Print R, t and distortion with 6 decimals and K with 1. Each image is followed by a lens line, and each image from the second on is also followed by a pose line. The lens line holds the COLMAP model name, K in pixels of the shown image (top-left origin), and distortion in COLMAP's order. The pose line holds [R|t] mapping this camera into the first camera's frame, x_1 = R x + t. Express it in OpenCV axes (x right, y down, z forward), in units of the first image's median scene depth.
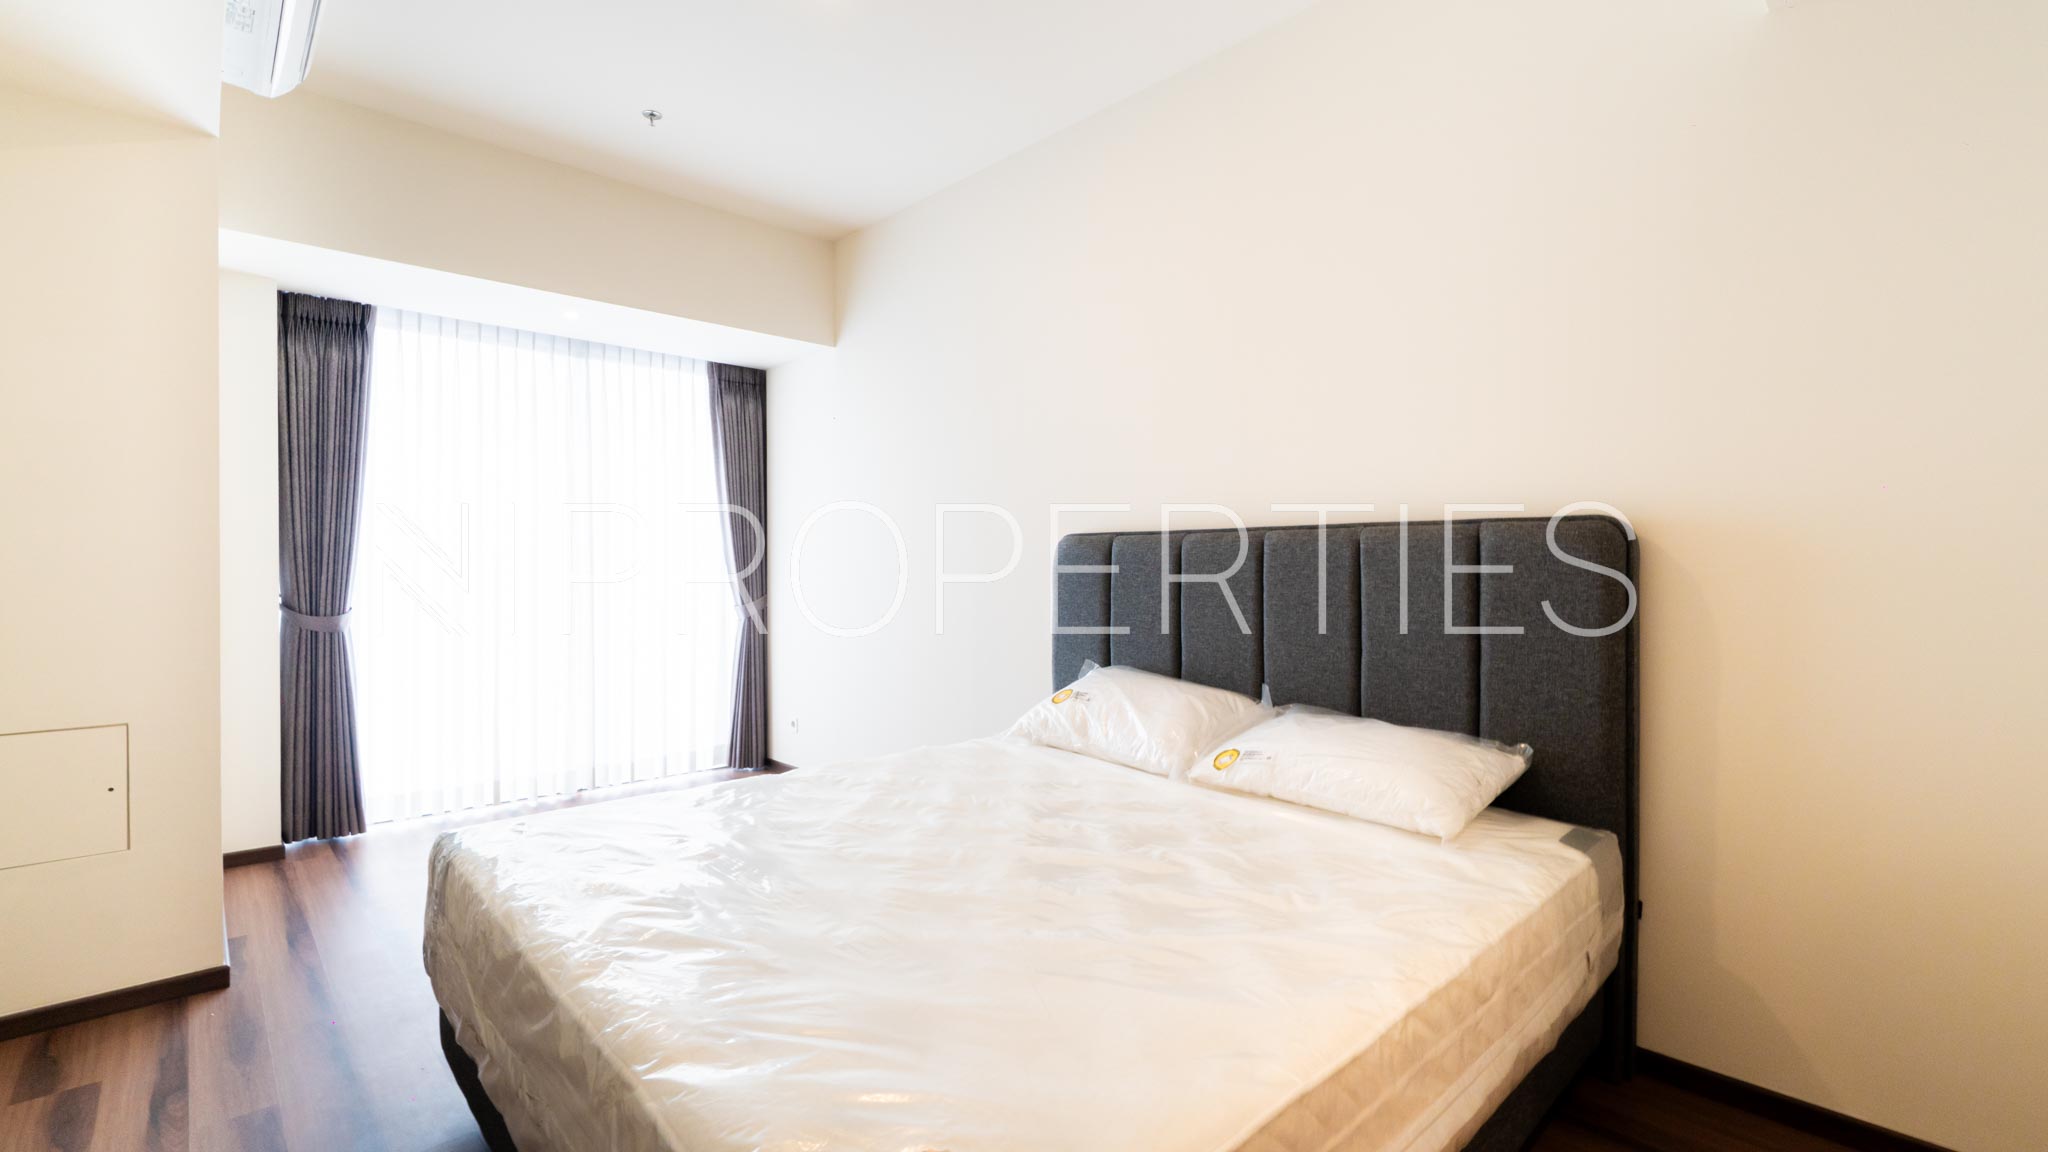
lens RADIAL K [[886.9, 0, 1009.3], [0, 886.9, 567.9], [0, 0, 1]] dist [-0.005604, -0.000735]
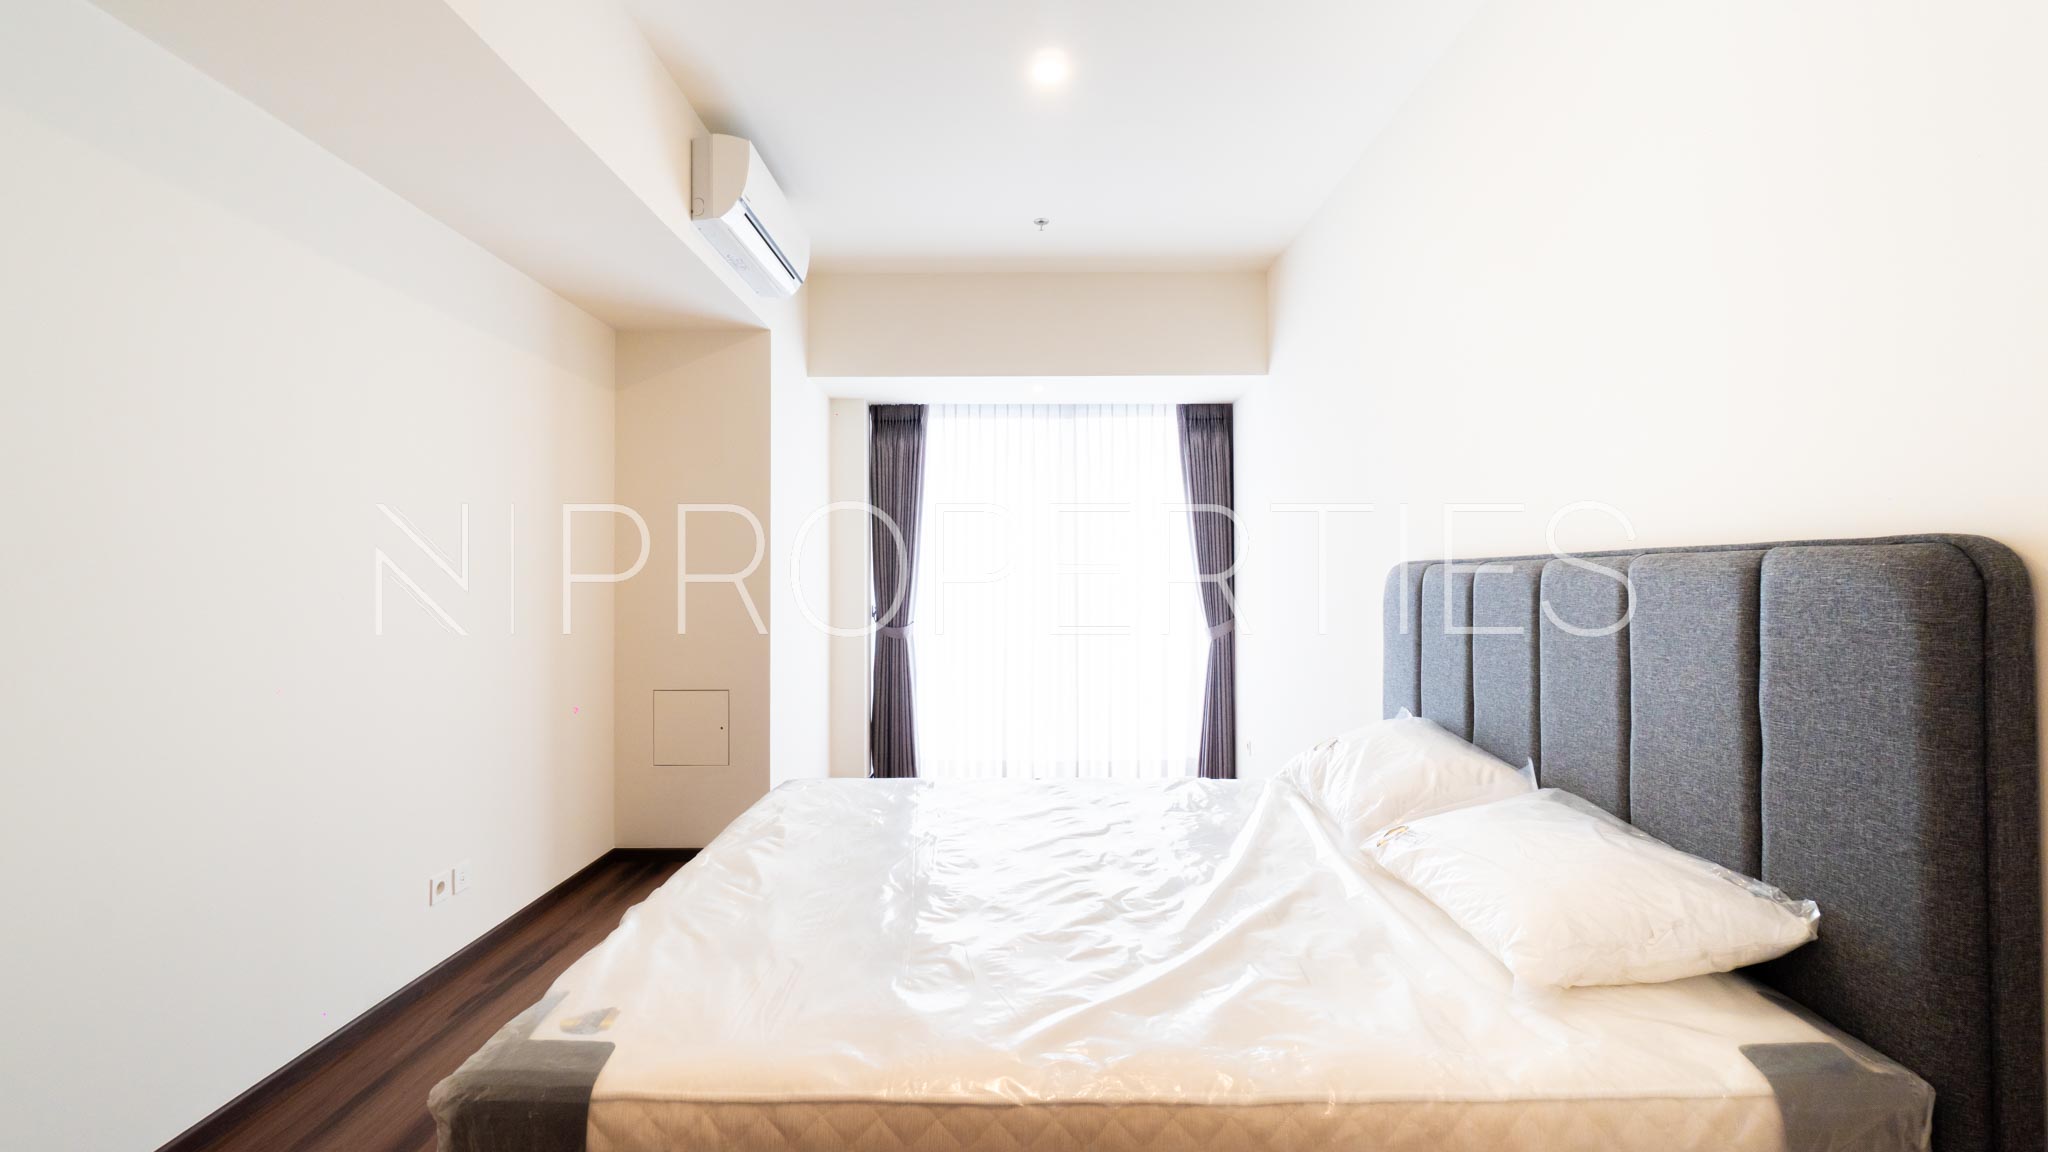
lens RADIAL K [[886.9, 0, 1012.2], [0, 886.9, 573.4], [0, 0, 1]] dist [-0.005604, -0.000735]
pose [[0.730344, -0.009920, -0.683007, 0.476846], [0.002440, 0.999926, -0.011914, -0.021353], [0.683075, 0.007035, 0.730314, 0.118749]]
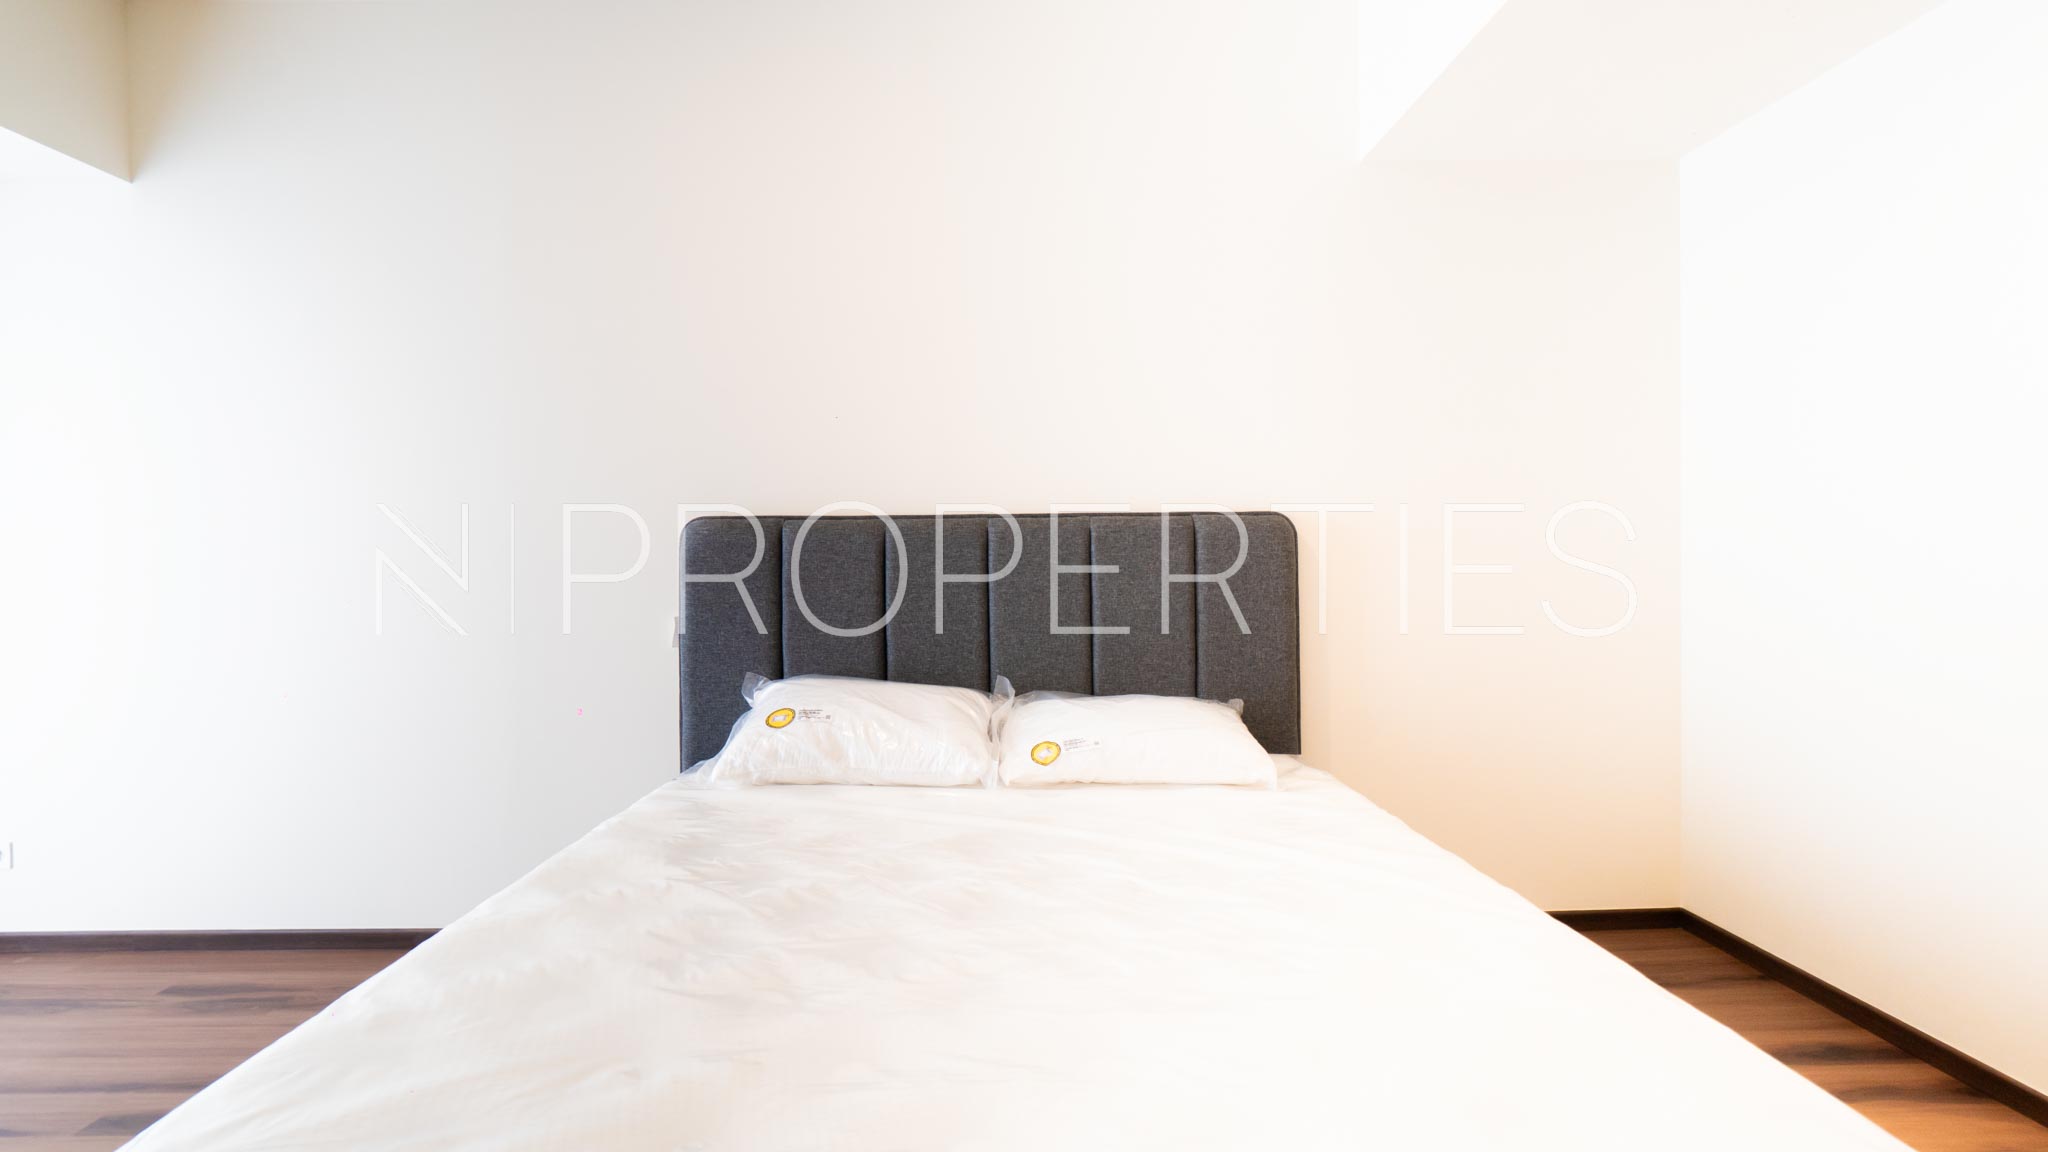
lens RADIAL K [[886.9, 0, 1035.6], [0, 886.9, 567.4], [0, 0, 1]] dist [-0.005604, -0.000735]
pose [[0.669751, -0.015687, 0.742420, -0.402224], [0.012780, 0.999872, 0.009597, 0.003810], [-0.742476, 0.003061, 0.669866, 0.308113]]
